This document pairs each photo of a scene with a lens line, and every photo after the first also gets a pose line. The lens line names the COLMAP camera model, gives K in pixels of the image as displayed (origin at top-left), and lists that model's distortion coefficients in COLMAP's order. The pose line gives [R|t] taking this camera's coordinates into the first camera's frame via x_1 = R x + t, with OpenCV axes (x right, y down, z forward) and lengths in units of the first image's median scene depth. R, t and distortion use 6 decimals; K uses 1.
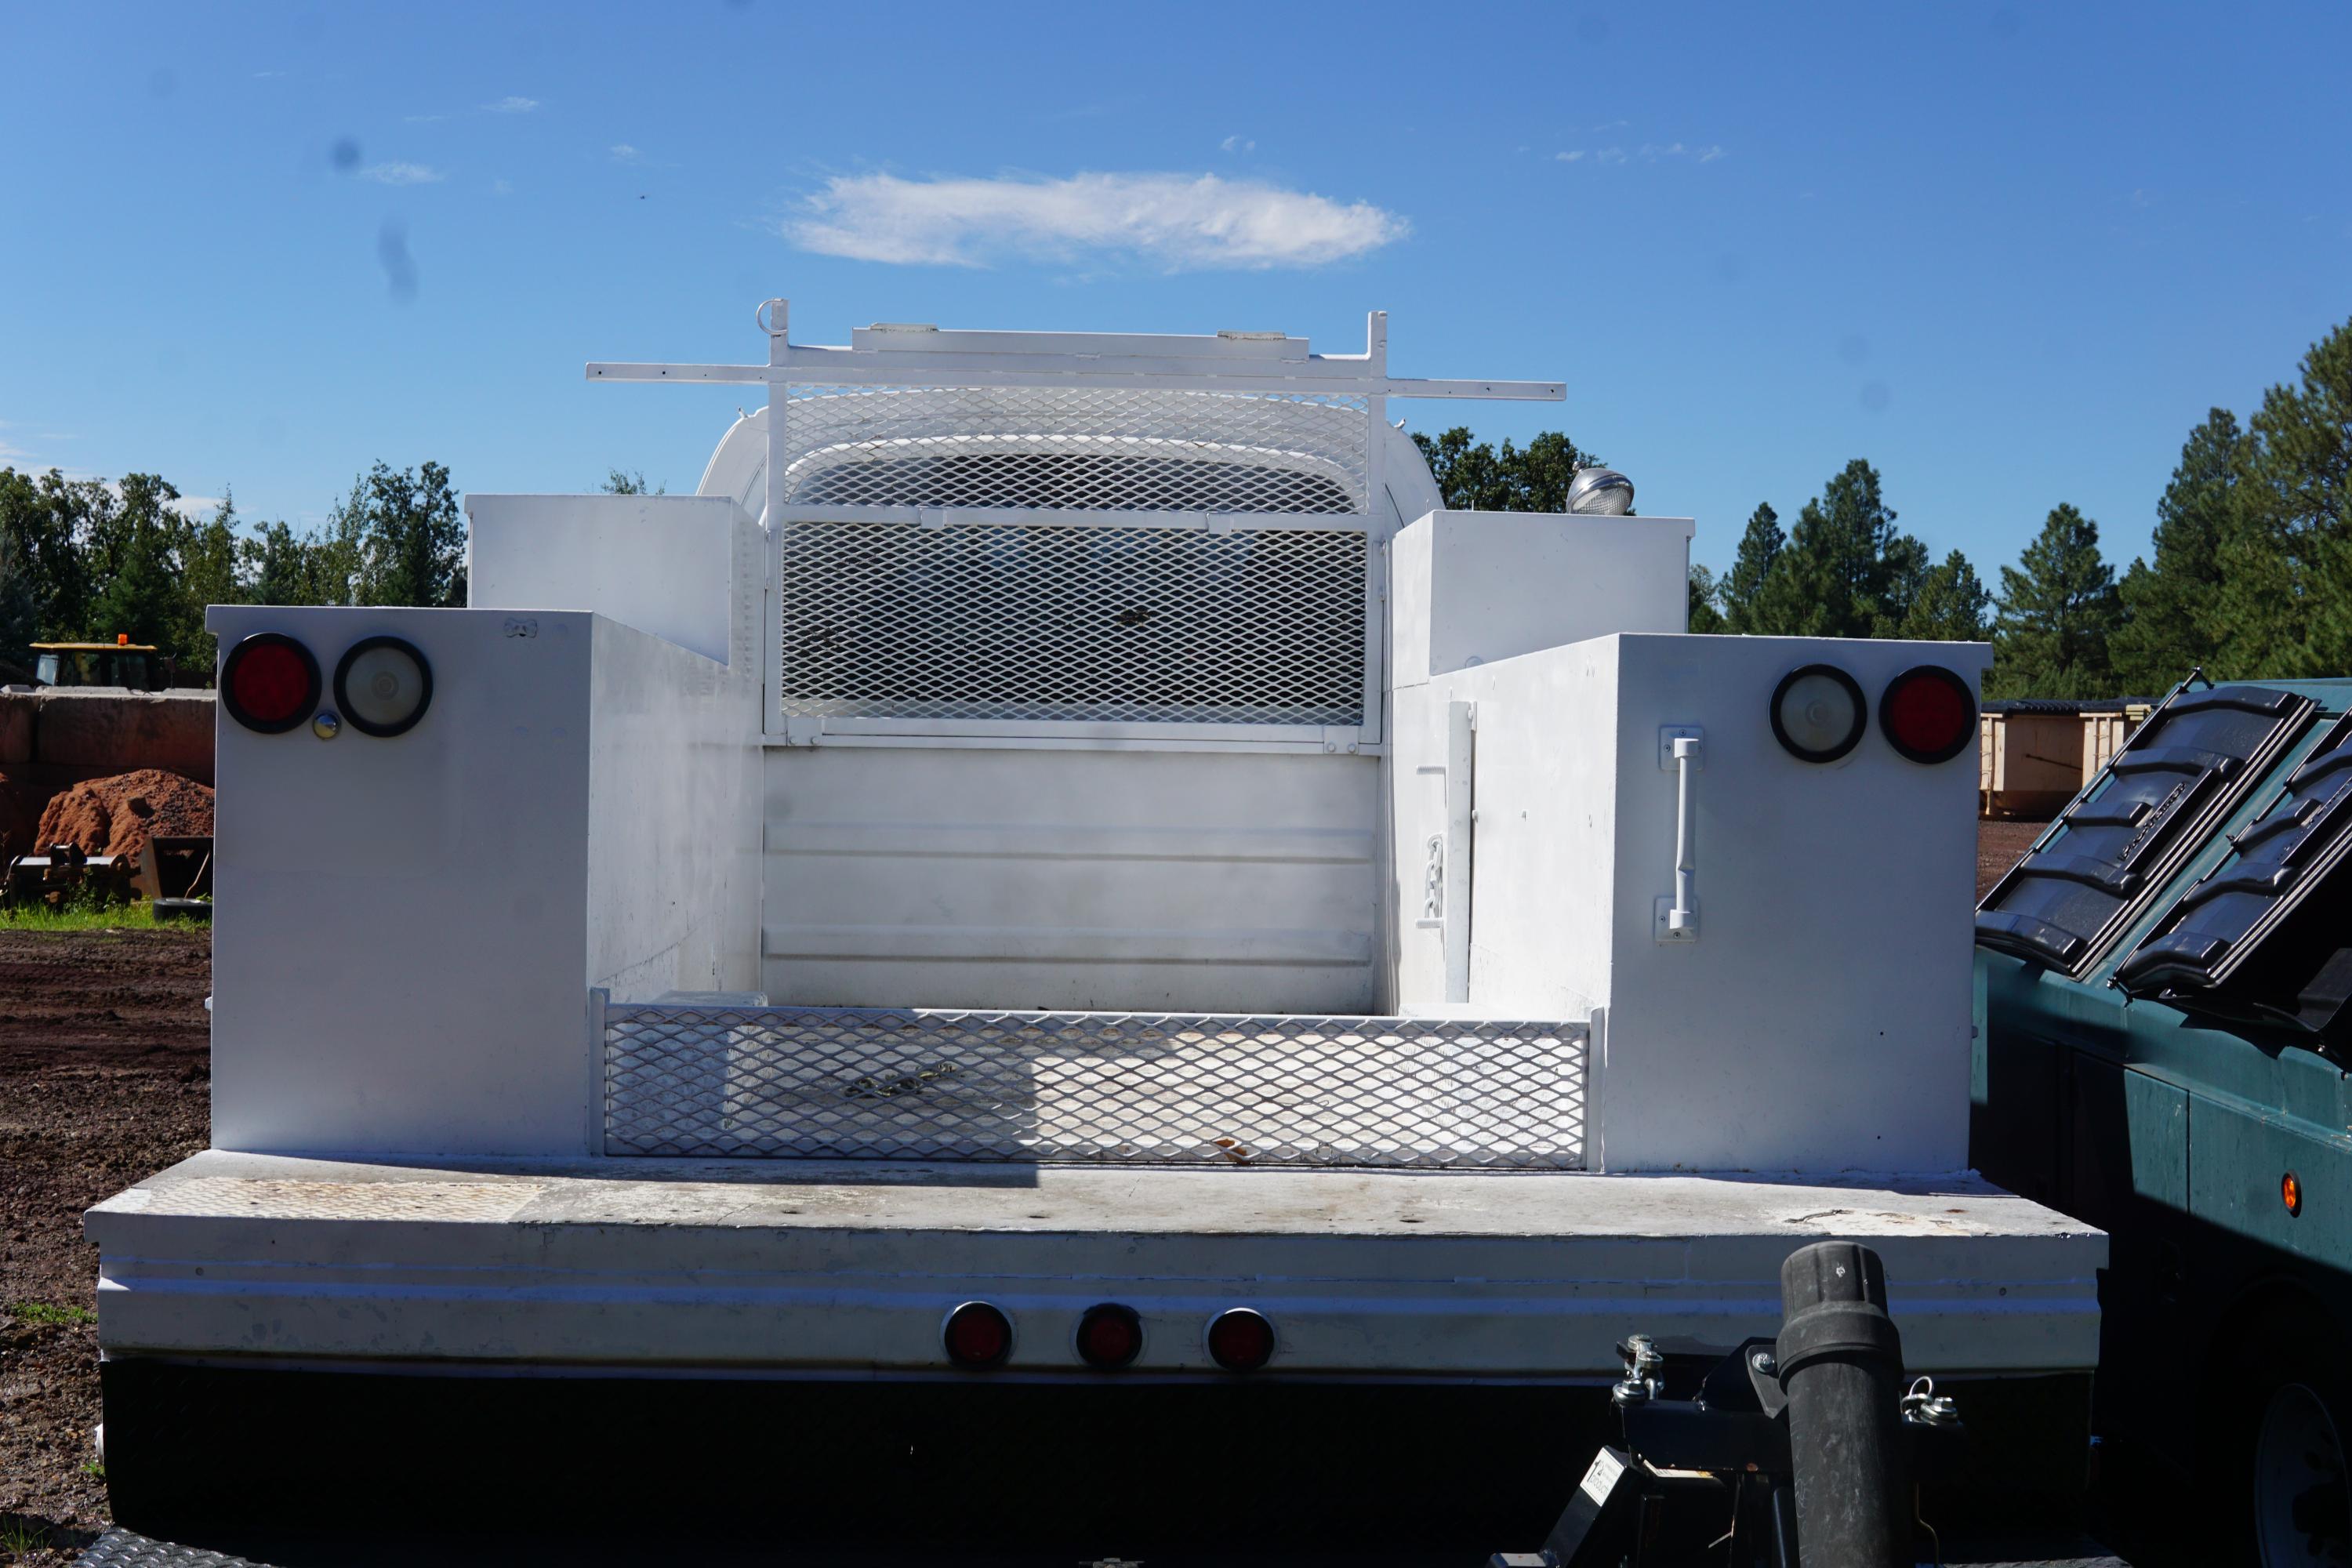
lens RADIAL K [[3133.4, 0, 1176.0], [0, 3133.4, 784.0], [0, 0, 1]] dist [-0.190494, -0.136341]
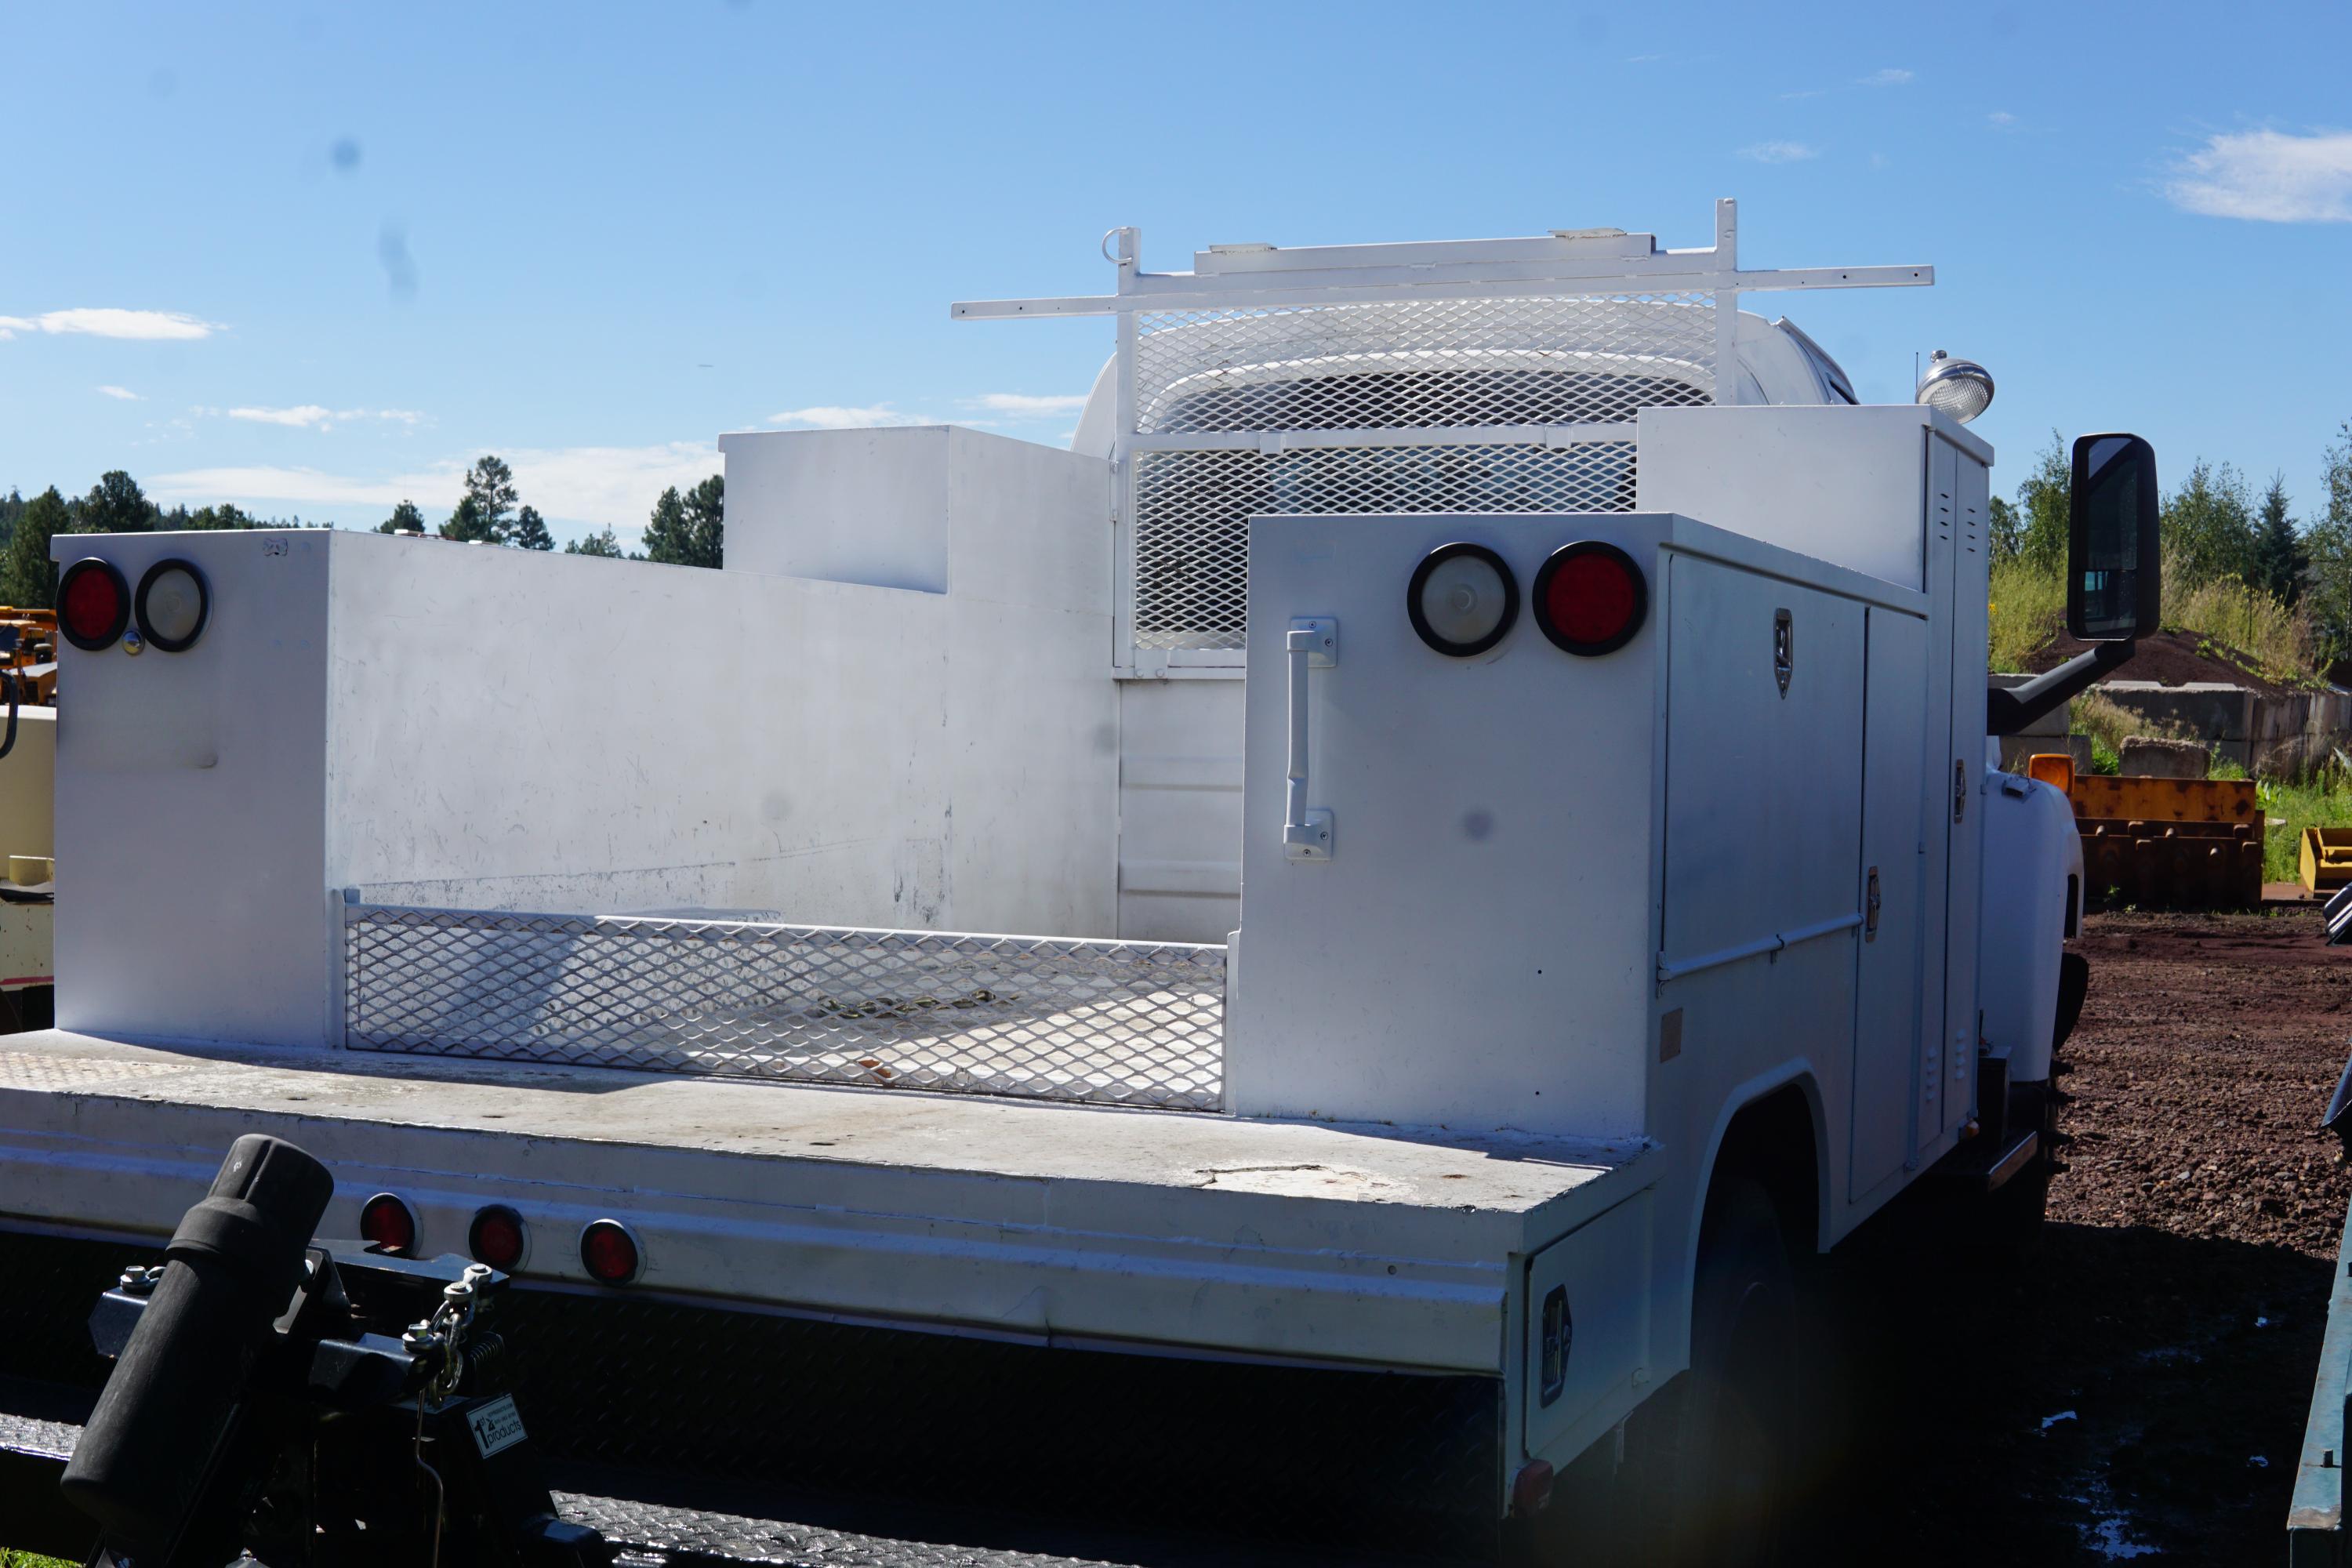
lens RADIAL K [[3141.4, 0, 1176.0], [0, 3141.4, 784.0], [0, 0, 1]] dist [-0.174085, -0.130435]
pose [[0.904281, 0.003615, -0.426921, 0.309732], [-0.000480, 0.999972, 0.007451, 0.013589], [0.426937, -0.006533, 0.904258, 0.106643]]
